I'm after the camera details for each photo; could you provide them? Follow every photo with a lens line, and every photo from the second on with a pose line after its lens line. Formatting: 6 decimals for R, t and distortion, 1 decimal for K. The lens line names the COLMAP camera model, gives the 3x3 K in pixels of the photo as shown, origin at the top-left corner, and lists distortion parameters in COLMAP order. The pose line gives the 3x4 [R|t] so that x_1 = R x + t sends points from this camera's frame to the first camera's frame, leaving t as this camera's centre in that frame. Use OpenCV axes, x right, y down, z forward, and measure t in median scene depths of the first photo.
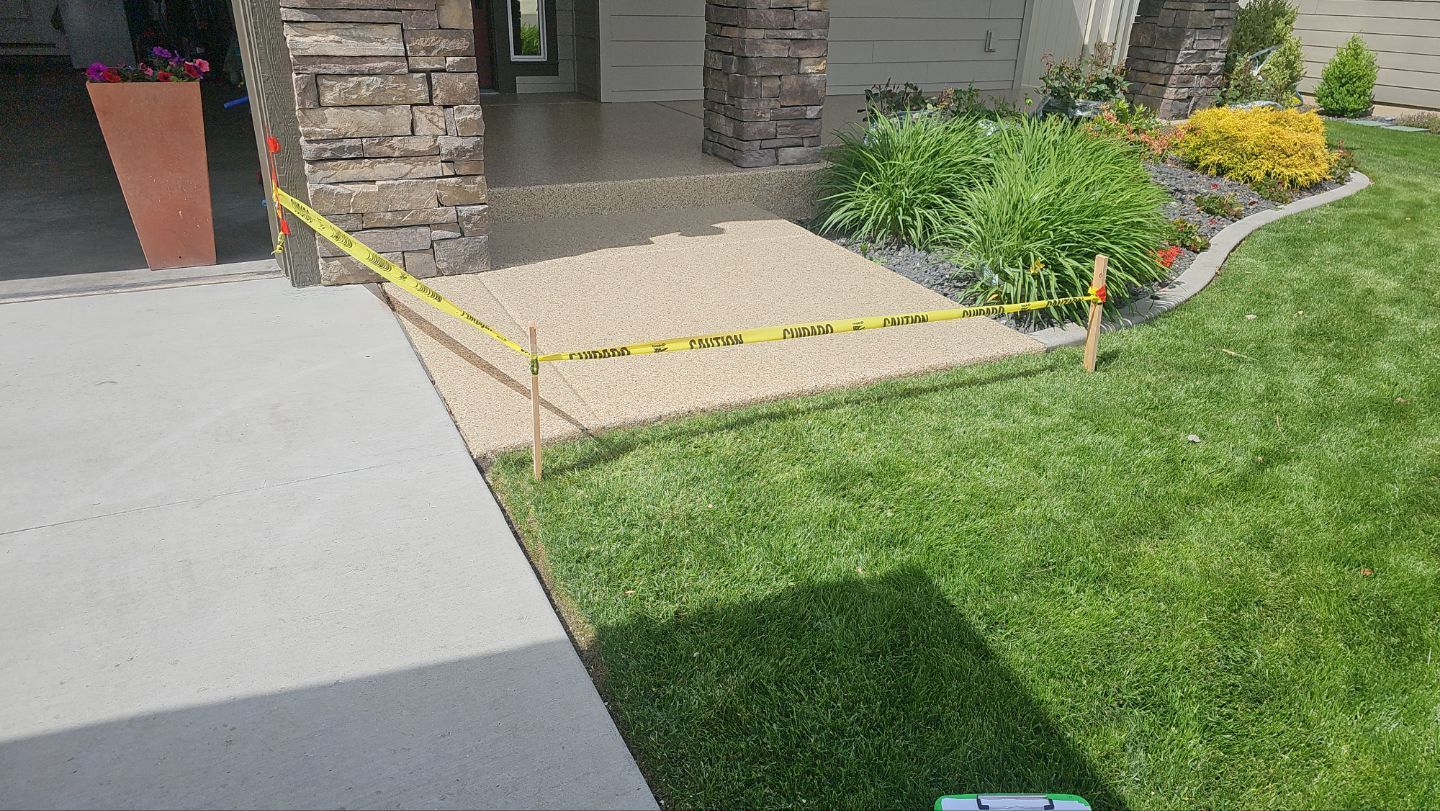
lens RADIAL K [[946.3, 0, 720.0], [0, 946.3, 405.5], [0, 0, 1]] dist [0.047974, -0.040863]
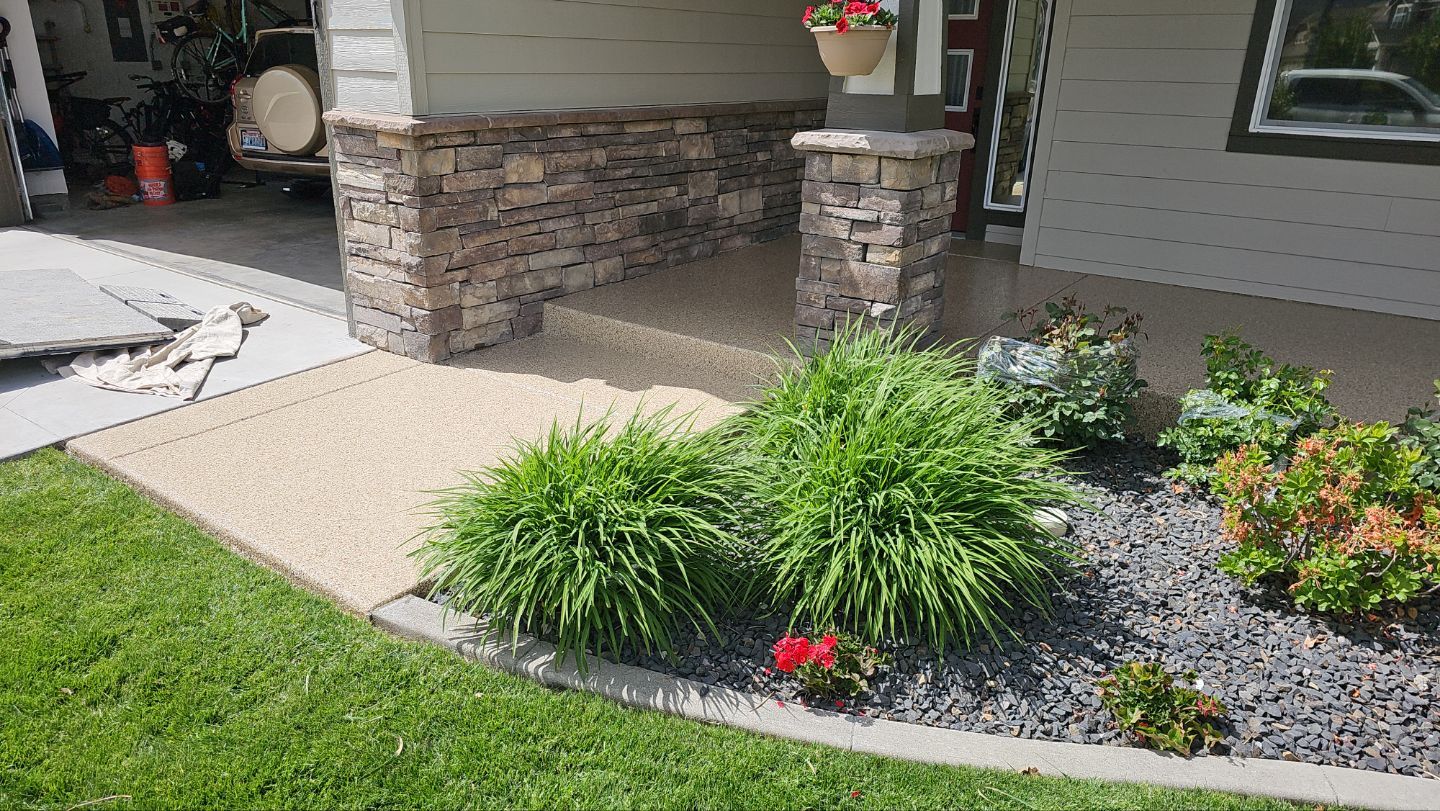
lens RADIAL K [[938.6, 0, 700.9], [0, 938.6, 395.2], [0, 0, 1]] dist [0.057398, -0.049826]
pose [[0.448222, 0.282560, -0.848090, 0.990376], [-0.374268, 0.920891, 0.109012, -0.381930], [0.811801, 0.268551, 0.518517, 0.693629]]
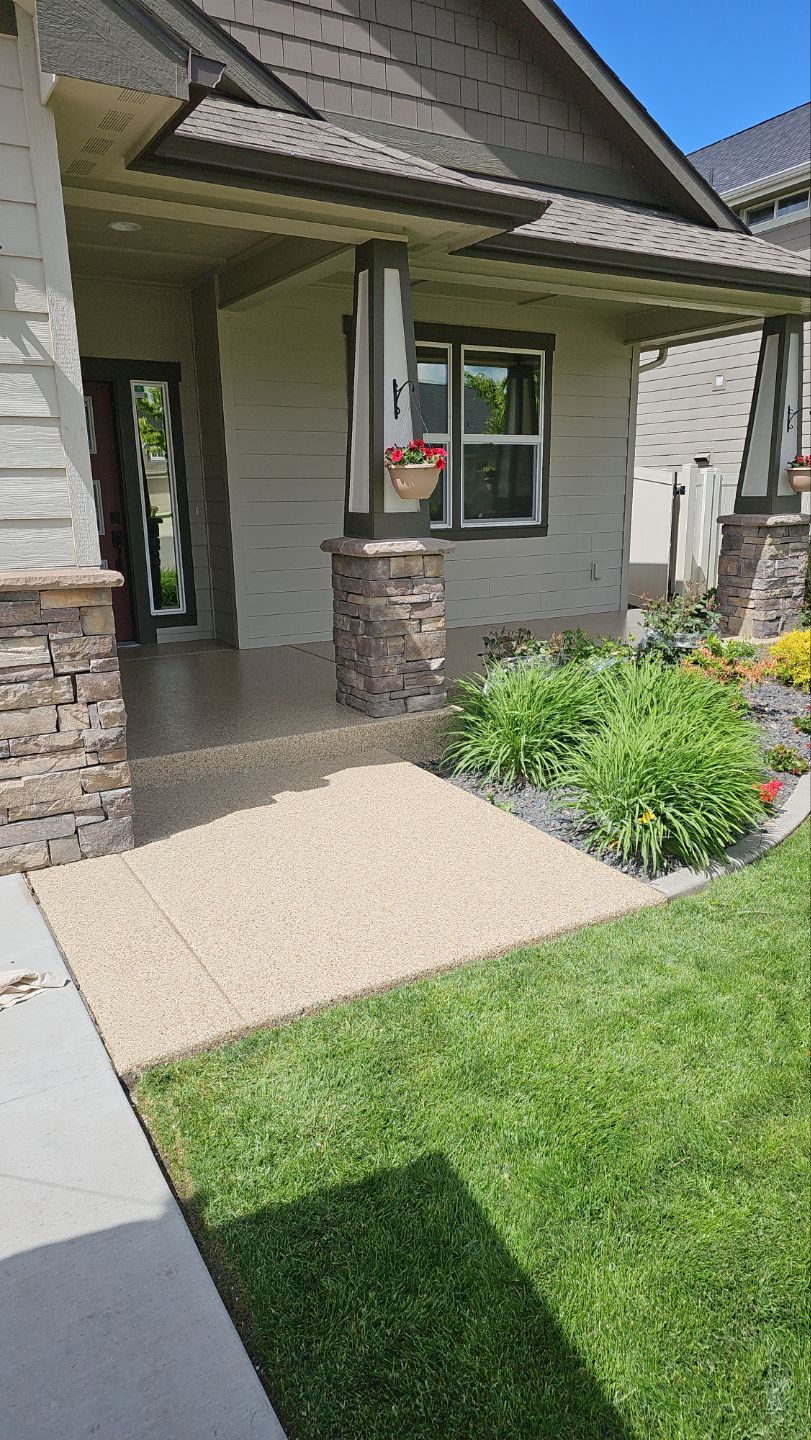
lens RADIAL K [[938.6, 0, 420.5], [0, 938.6, 726.8], [0, 0, 1]] dist [0.057398, -0.049826]
pose [[0.996388, -0.058119, 0.061914, 0.013321], [0.068048, 0.982619, -0.172711, -0.076927], [-0.050800, 0.176300, 0.983025, -0.050137]]
